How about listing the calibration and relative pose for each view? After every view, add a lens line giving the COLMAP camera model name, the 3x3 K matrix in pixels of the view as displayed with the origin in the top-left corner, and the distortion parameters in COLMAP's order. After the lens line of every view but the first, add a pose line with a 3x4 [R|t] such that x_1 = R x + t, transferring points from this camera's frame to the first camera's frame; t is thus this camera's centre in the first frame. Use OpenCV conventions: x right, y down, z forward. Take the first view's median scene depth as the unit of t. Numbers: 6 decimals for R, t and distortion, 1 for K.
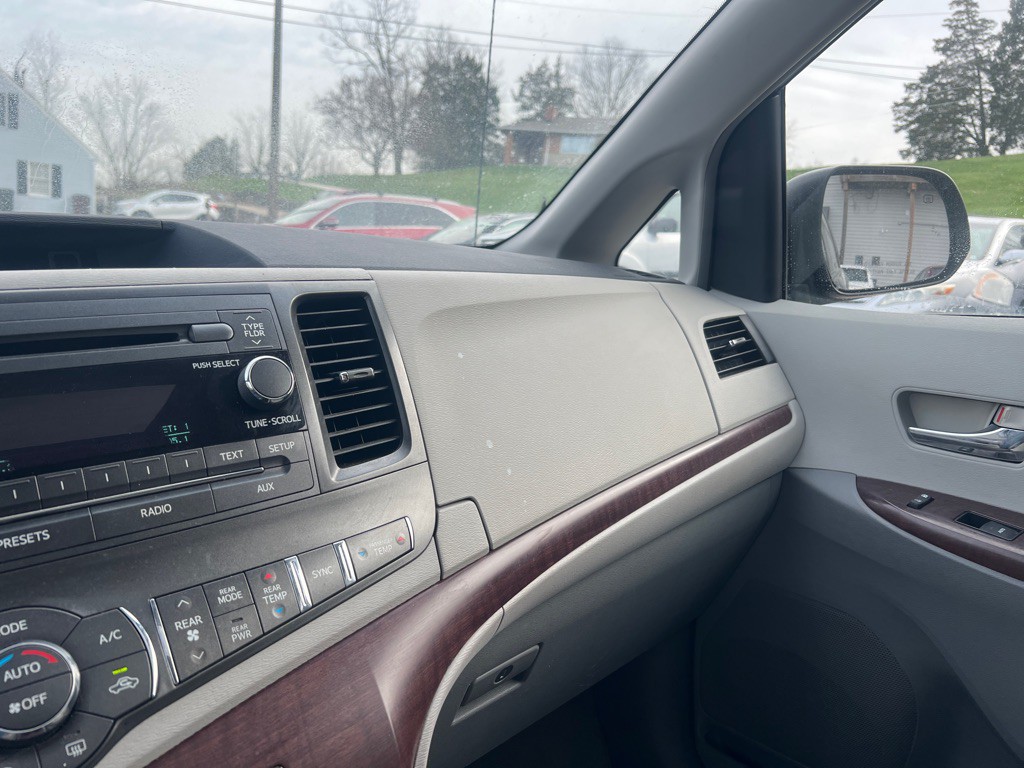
lens RADIAL K [[779.0, 0, 510.2], [0, 779.0, 387.4], [0, 0, 1]] dist [0.032775, -0.058274]
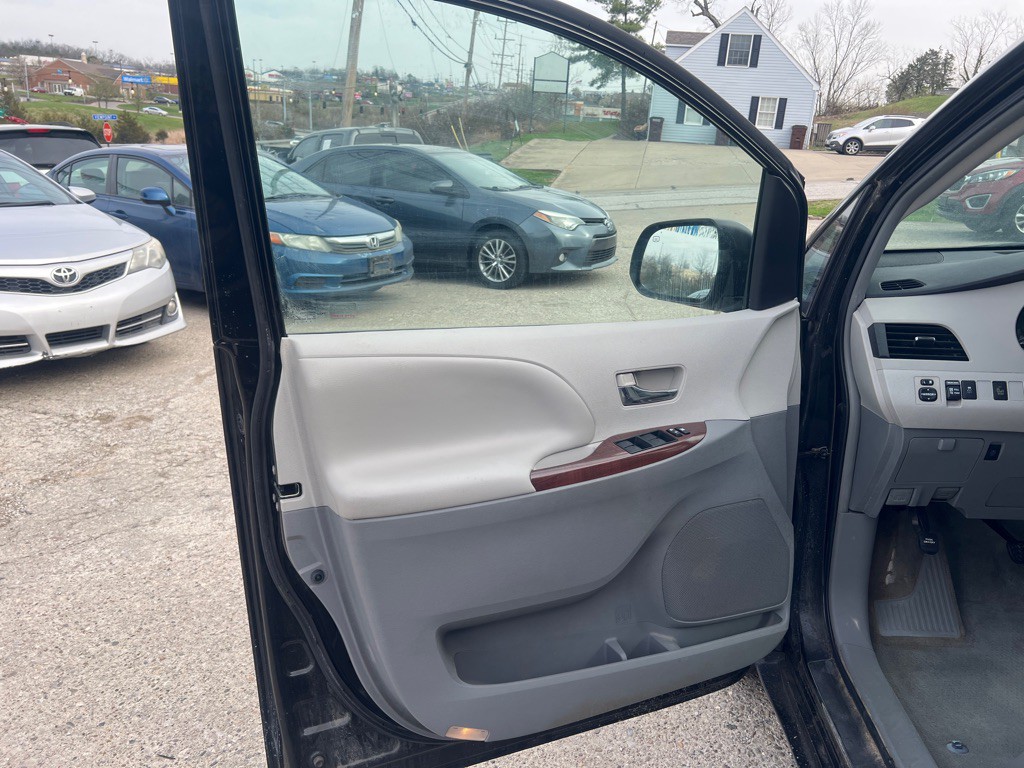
lens RADIAL K [[771.0, 0, 509.5], [0, 771.0, 383.4], [0, 0, 1]] dist [0.037622, -0.049778]
pose [[0.696509, 0.183348, -0.693728, -0.897999], [-0.118365, 0.982917, 0.140940, 0.229094], [0.707718, -0.016053, 0.706313, -3.354771]]
